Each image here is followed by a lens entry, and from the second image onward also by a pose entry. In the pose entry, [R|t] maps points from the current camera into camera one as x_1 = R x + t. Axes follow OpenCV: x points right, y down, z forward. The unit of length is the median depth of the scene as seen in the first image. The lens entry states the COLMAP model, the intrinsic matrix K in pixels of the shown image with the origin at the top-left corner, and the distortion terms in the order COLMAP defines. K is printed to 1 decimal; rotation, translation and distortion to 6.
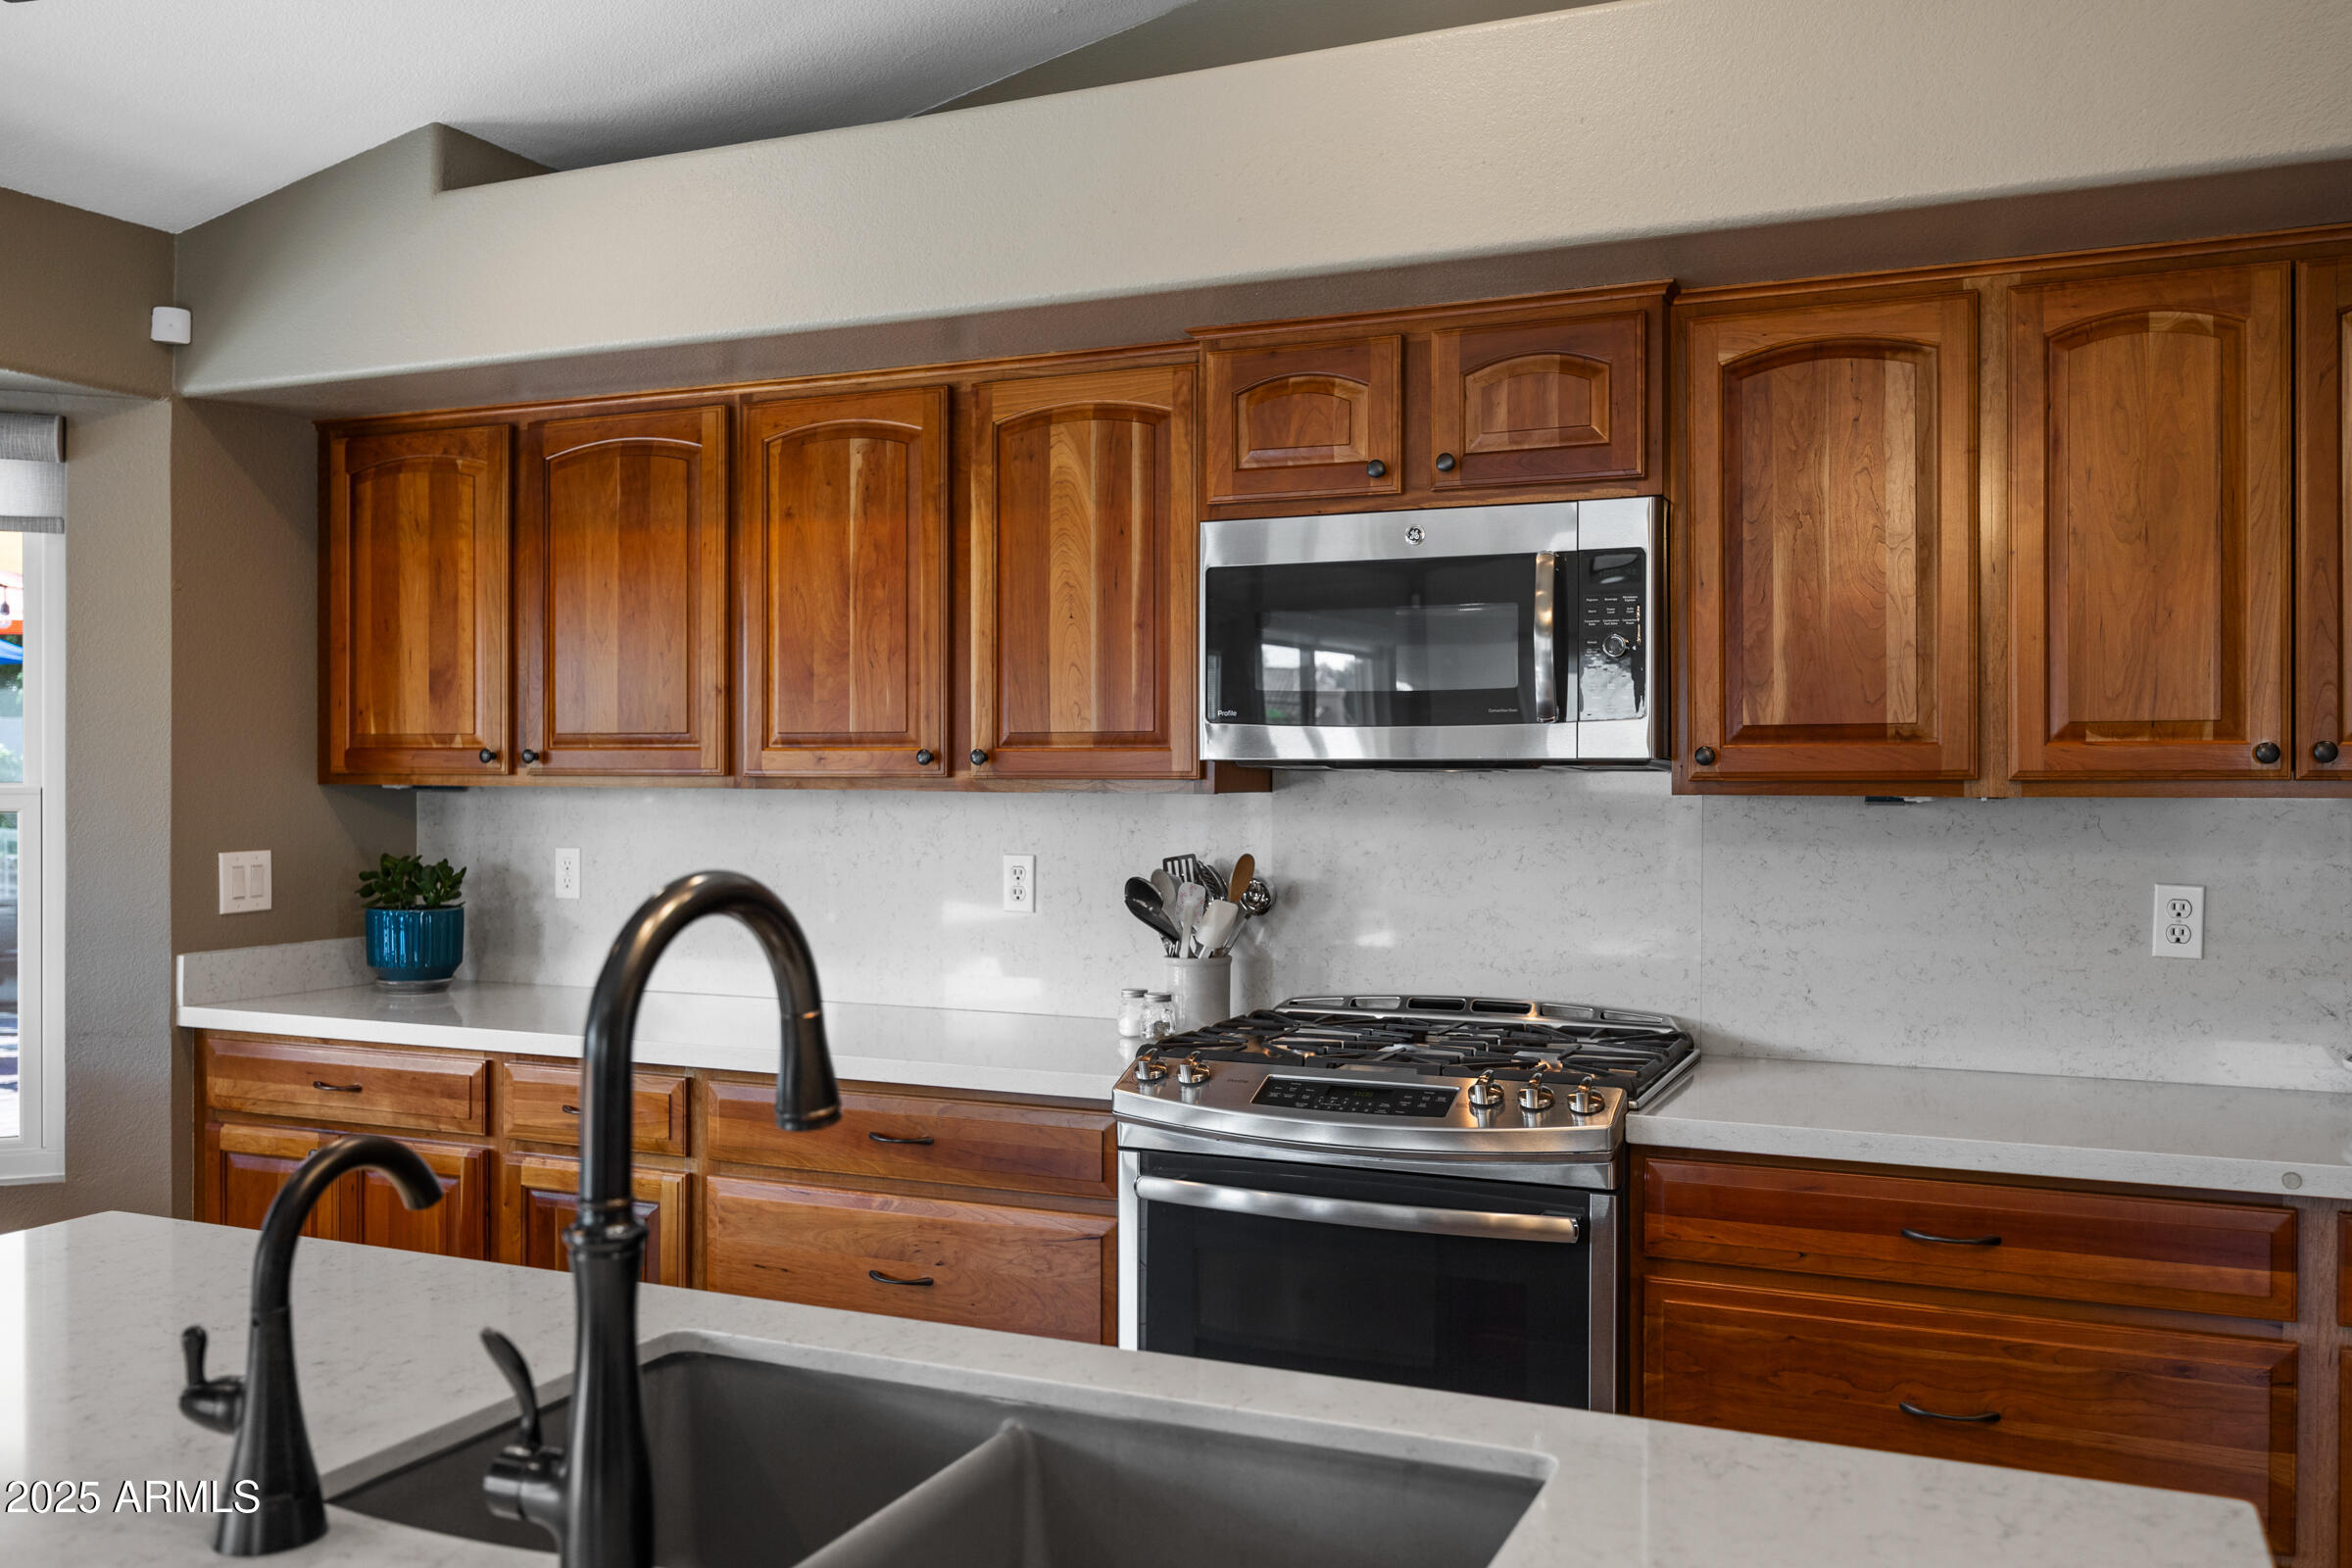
lens RADIAL K [[1946.1, 0, 1177.4], [0, 1946.1, 788.6], [0, 0, 1]] dist [-0.008016, -0.000872]
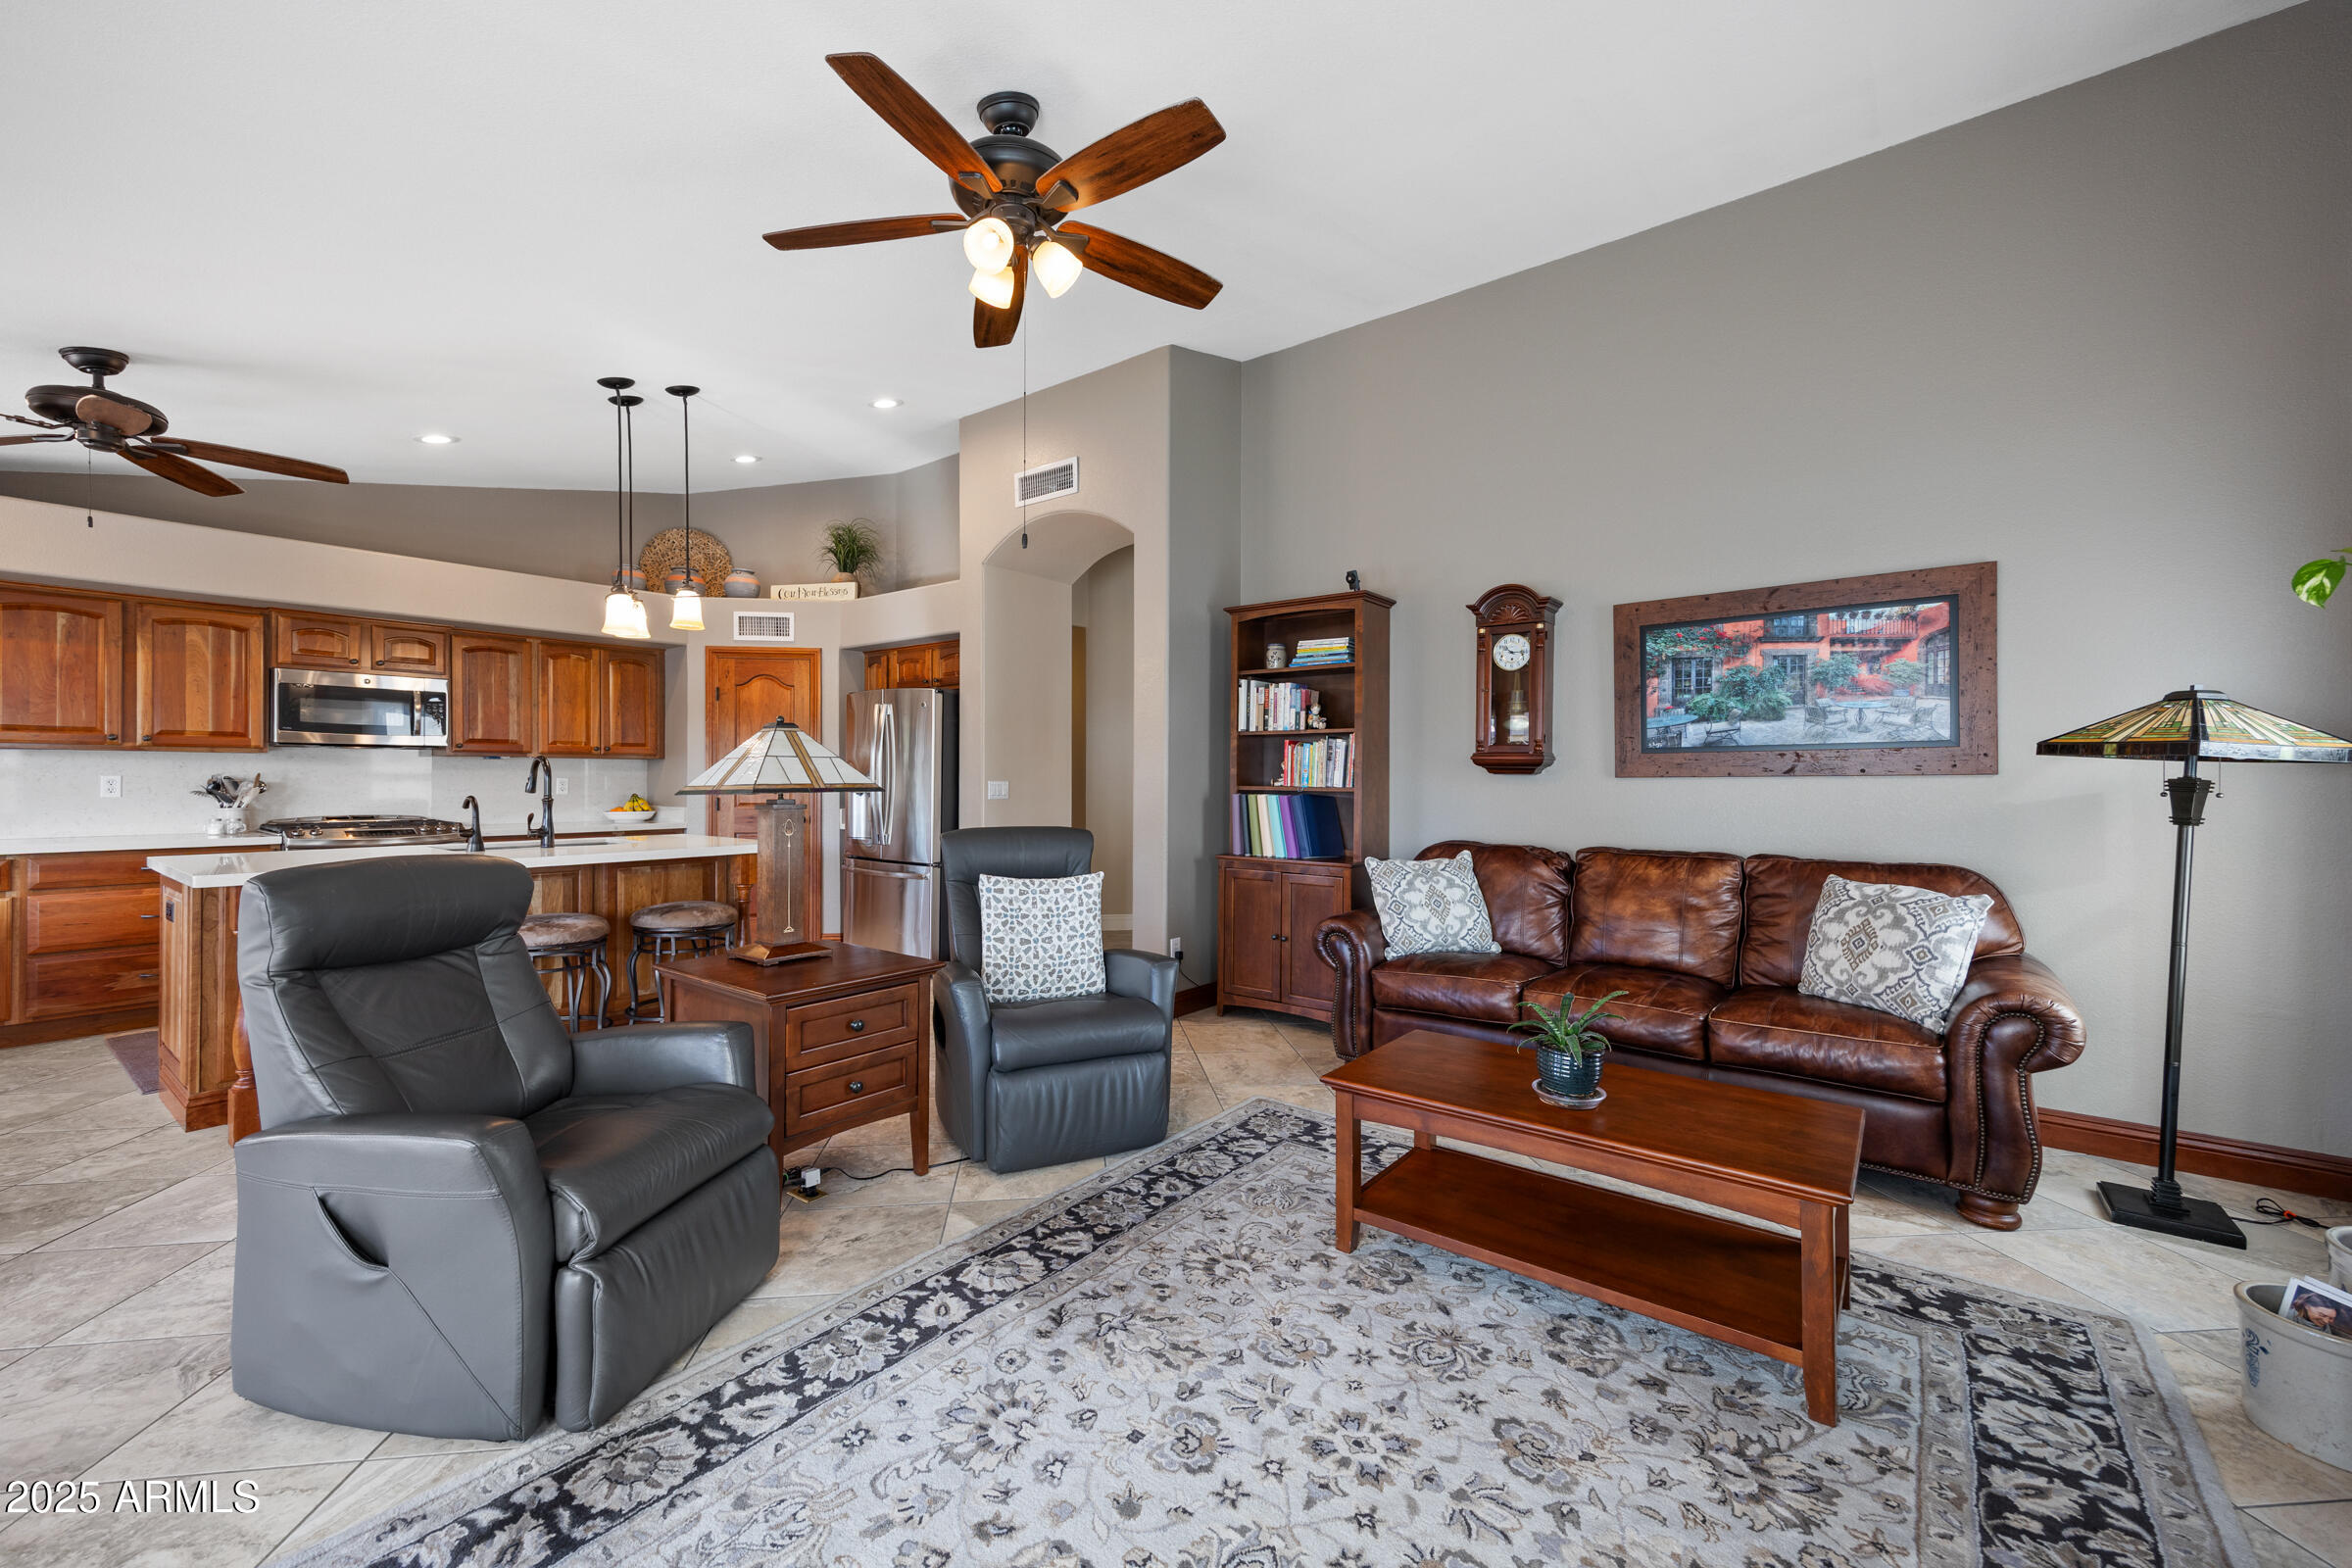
lens RADIAL K [[912.4, 0, 1170.9], [0, 912.4, 775.6], [0, 0, 1]] dist [0.003279, -0.000173]
pose [[0.233885, -0.000824, 0.972264, -1.028229], [0.003403, 0.999994, 0.000028, 0.042451], [-0.972258, 0.003302, 0.233887, -0.730593]]
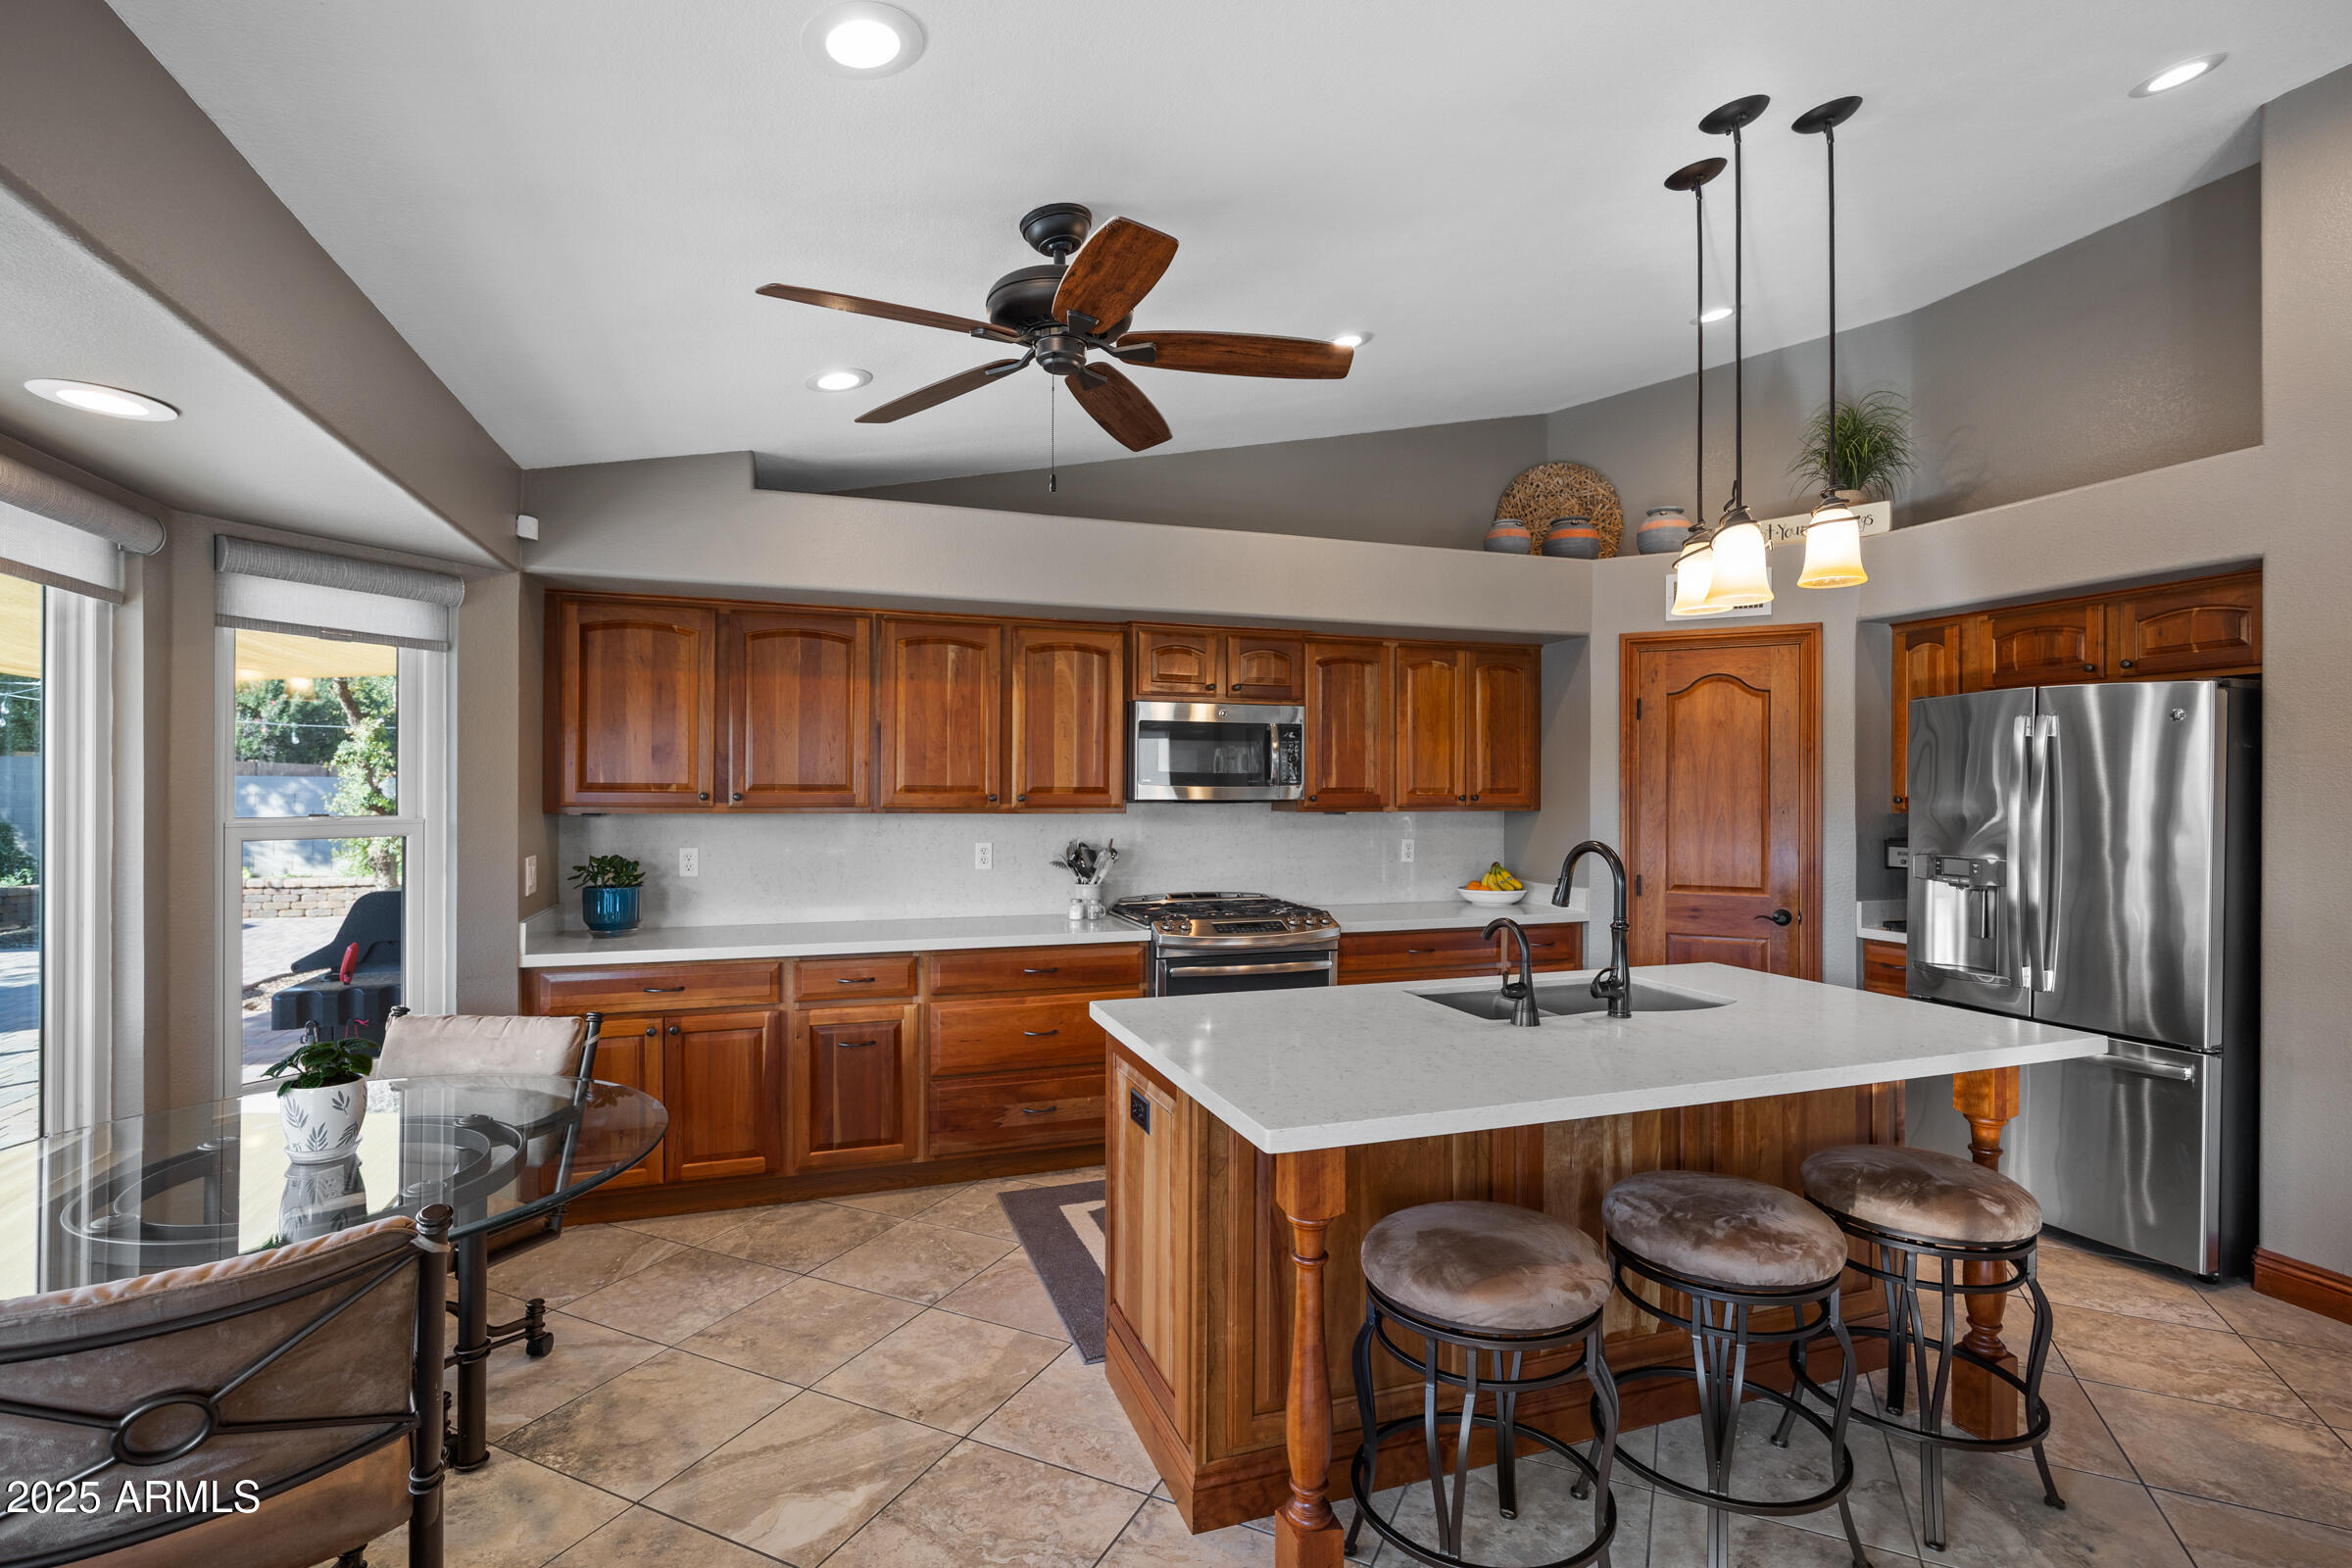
lens RADIAL K [[1073.1, 0, 1193.6], [0, 1073.1, 784.6], [0, 0, 1]] dist [-0.012428, 0.000174]
pose [[0.725713, 0.004372, 0.687984, -0.787339], [0.003141, 0.999948, -0.009668, -0.018601], [-0.687991, 0.009177, 0.725661, -0.011885]]
